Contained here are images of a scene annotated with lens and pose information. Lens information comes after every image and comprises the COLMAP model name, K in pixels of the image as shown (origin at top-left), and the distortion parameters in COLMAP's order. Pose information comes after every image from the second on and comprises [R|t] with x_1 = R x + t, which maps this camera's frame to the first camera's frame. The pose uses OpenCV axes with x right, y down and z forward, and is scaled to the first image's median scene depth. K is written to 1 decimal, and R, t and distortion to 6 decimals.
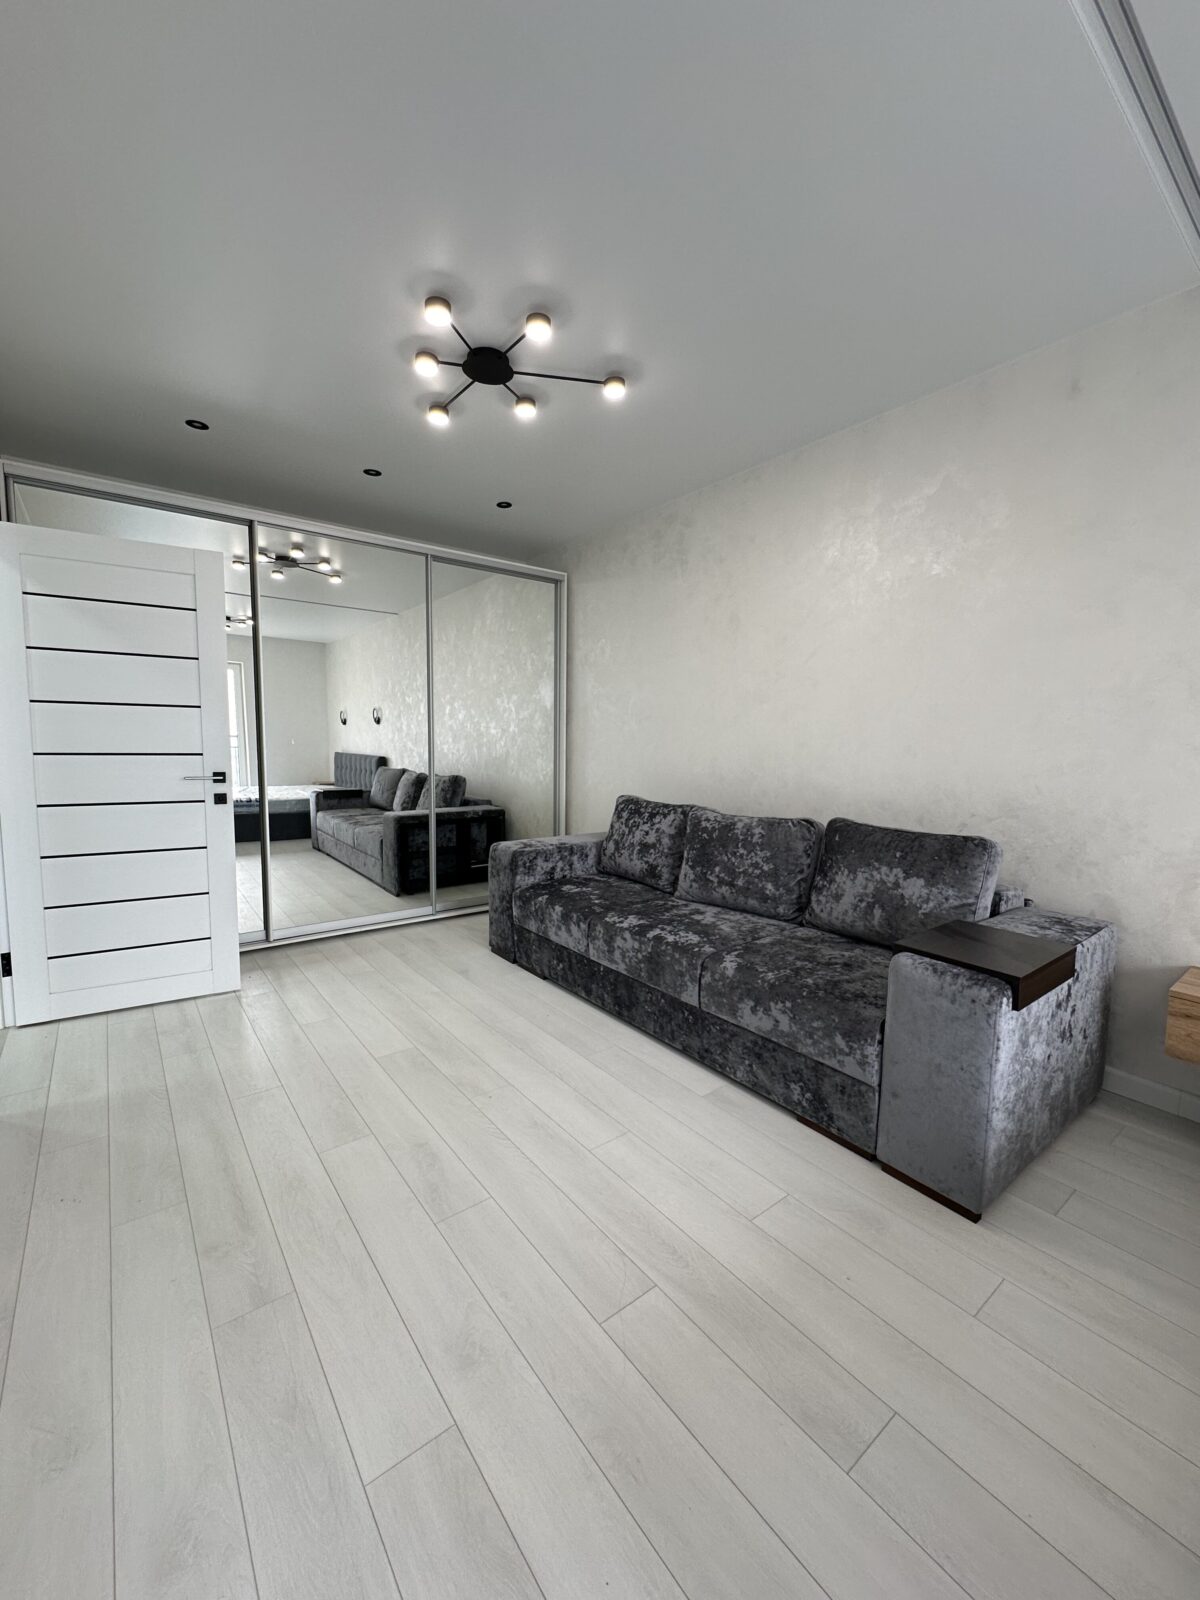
lens RADIAL K [[638.8, 0, 598.6], [0, 638.8, 792.4], [0, 0, 1]] dist [0.001303, 0.000389]
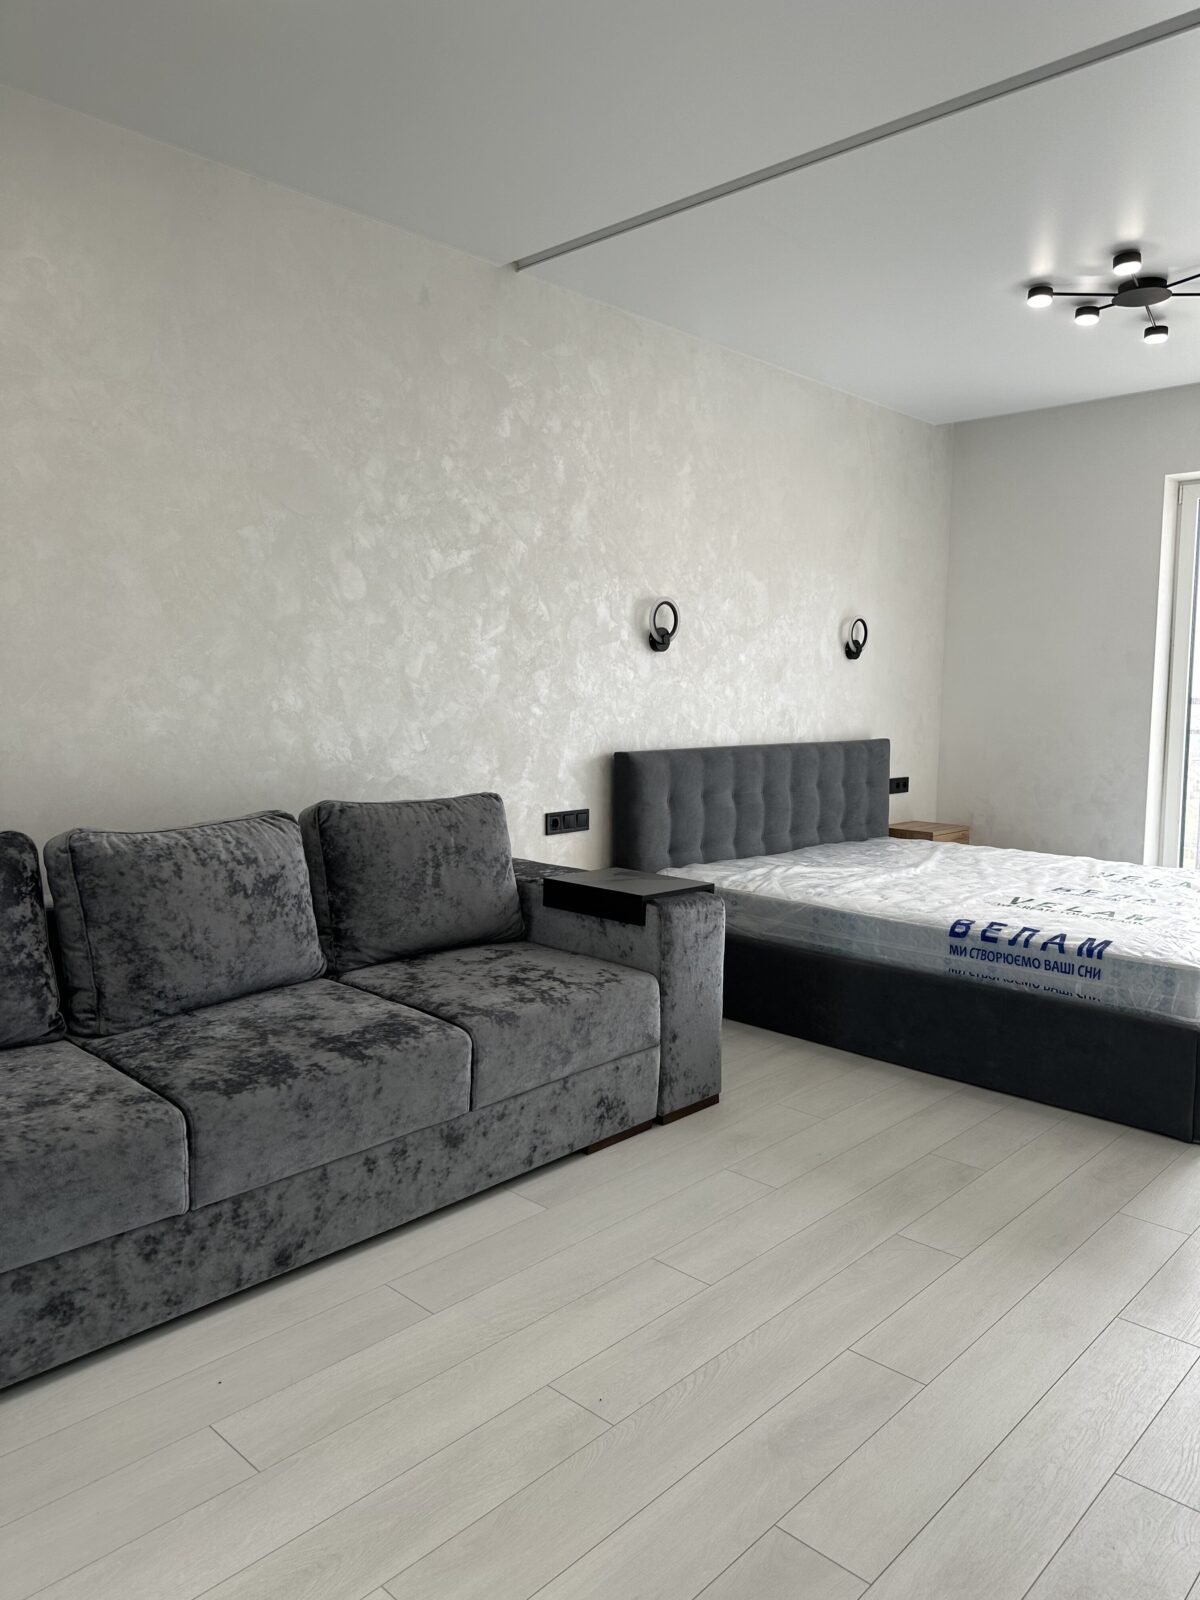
lens RADIAL K [[1123.1, 0, 600.9], [0, 1123.1, 786.6], [0, 0, 1]] dist [0.065625, -0.074916]
pose [[-0.151912, -0.099226, 0.983401, -0.927010], [0.062269, 0.992011, 0.109714, -0.098813], [-0.986431, 0.077902, -0.144520, 1.000057]]
